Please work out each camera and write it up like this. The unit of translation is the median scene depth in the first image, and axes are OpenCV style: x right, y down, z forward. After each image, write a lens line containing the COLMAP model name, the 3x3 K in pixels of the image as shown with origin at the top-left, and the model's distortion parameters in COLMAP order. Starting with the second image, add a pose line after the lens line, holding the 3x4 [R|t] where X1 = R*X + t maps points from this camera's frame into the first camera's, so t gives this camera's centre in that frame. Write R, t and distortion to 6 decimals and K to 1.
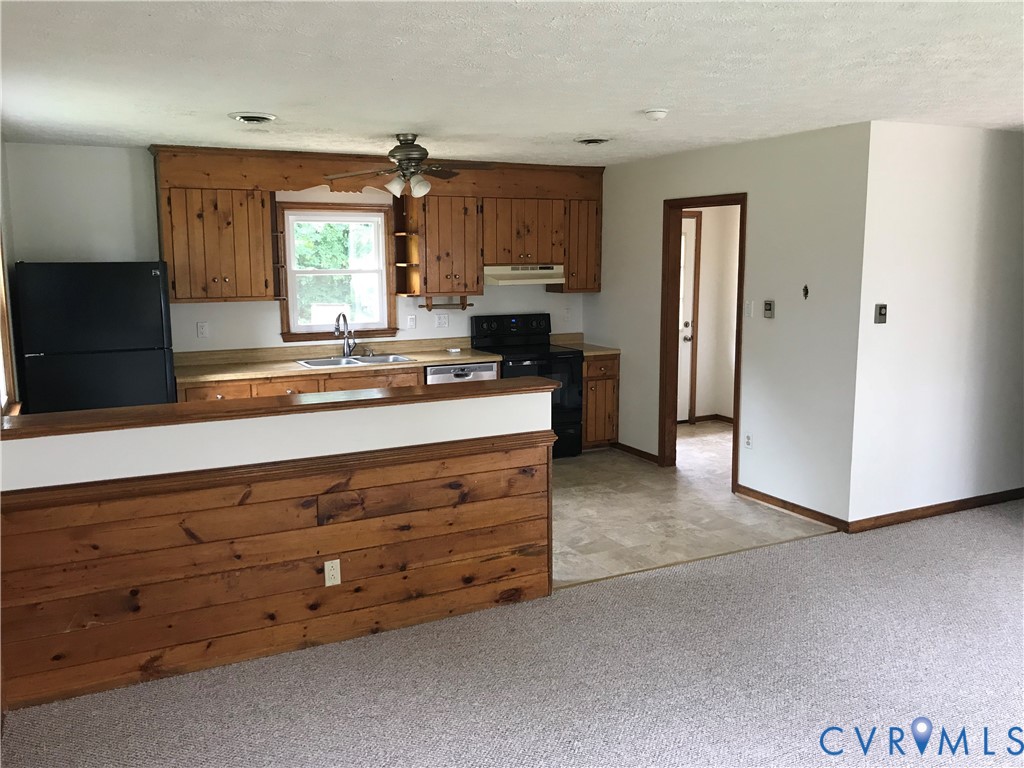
lens RADIAL K [[835.0, 0, 505.9], [0, 835.0, 376.5], [0, 0, 1]] dist [0.051154, -0.053010]
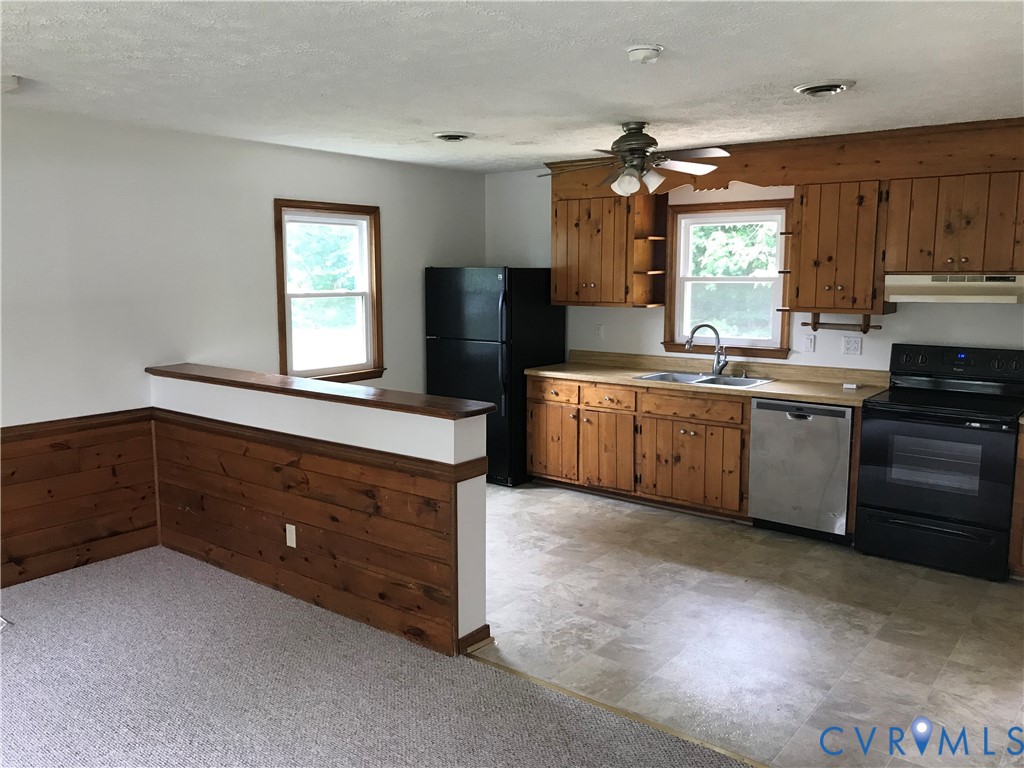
lens RADIAL K [[835.0, 0, 505.9], [0, 835.0, 376.5], [0, 0, 1]] dist [0.051154, -0.053010]
pose [[0.421821, 0.122592, -0.898353, 0.524541], [-0.129933, 0.988763, 0.073920, -0.059846], [0.897321, 0.085545, 0.433010, 0.423830]]
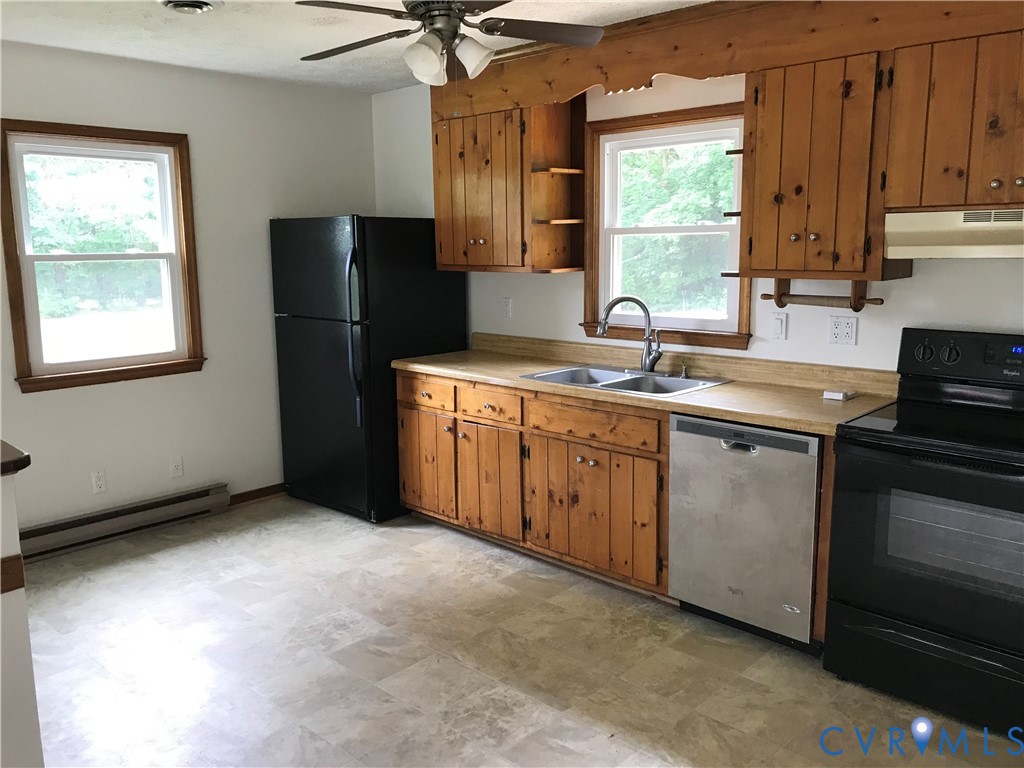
lens RADIAL K [[835.0, 0, 505.9], [0, 835.0, 376.5], [0, 0, 1]] dist [0.051154, -0.053010]
pose [[0.331231, 0.154520, -0.930811, 0.341923], [-0.124539, 0.985028, 0.119203, -0.080976], [0.935295, 0.076438, 0.345516, 0.712738]]
